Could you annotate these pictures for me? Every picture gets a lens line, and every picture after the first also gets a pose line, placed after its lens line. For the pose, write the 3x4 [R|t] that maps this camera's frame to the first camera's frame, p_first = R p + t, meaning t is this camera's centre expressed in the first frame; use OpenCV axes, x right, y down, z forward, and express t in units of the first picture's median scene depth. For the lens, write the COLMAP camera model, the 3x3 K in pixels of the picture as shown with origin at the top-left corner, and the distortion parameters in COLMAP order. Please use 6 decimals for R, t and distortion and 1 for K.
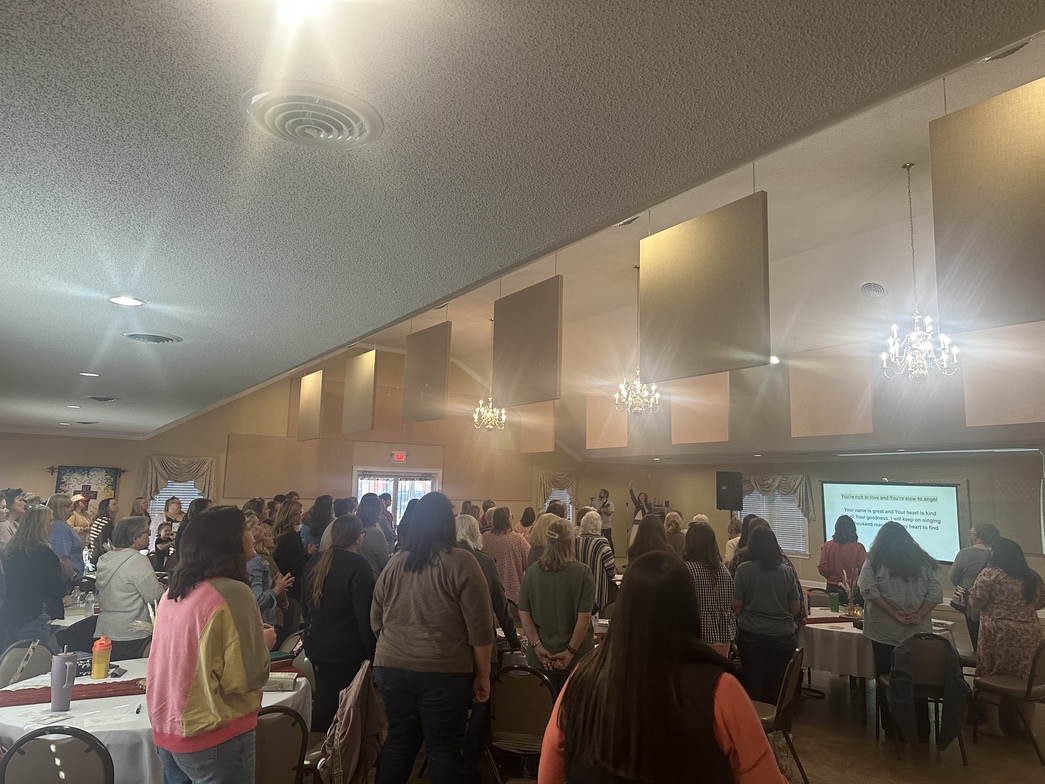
lens RADIAL K [[727.7, 0, 522.5], [0, 727.7, 392.0], [0, 0, 1]] dist [0.094134, -0.144294]
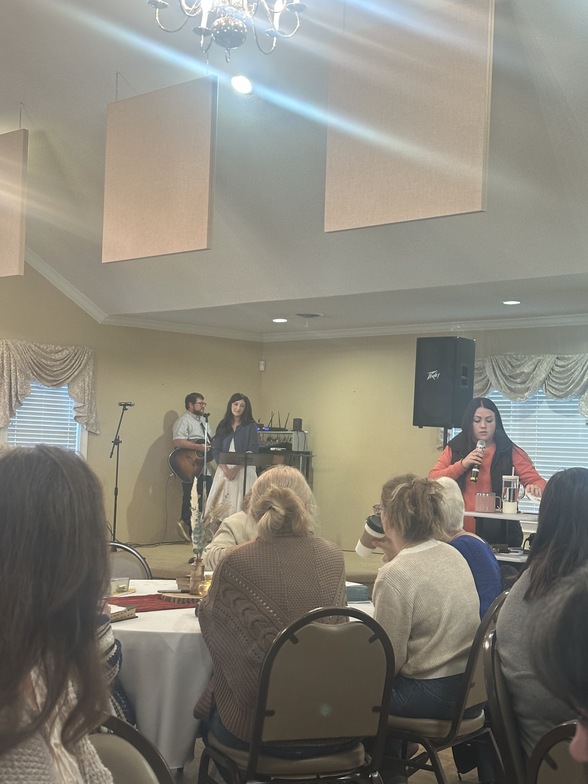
lens RADIAL K [[1265.4, 0, 294.0], [0, 1265.4, 392.0], [0, 0, 1]] dist [0.015001, 0.021294]
pose [[0.981494, 0.019264, 0.190522, 0.050953], [-0.037614, 0.994939, 0.093174, 0.065007], [-0.187763, -0.098616, 0.977251, 0.262760]]
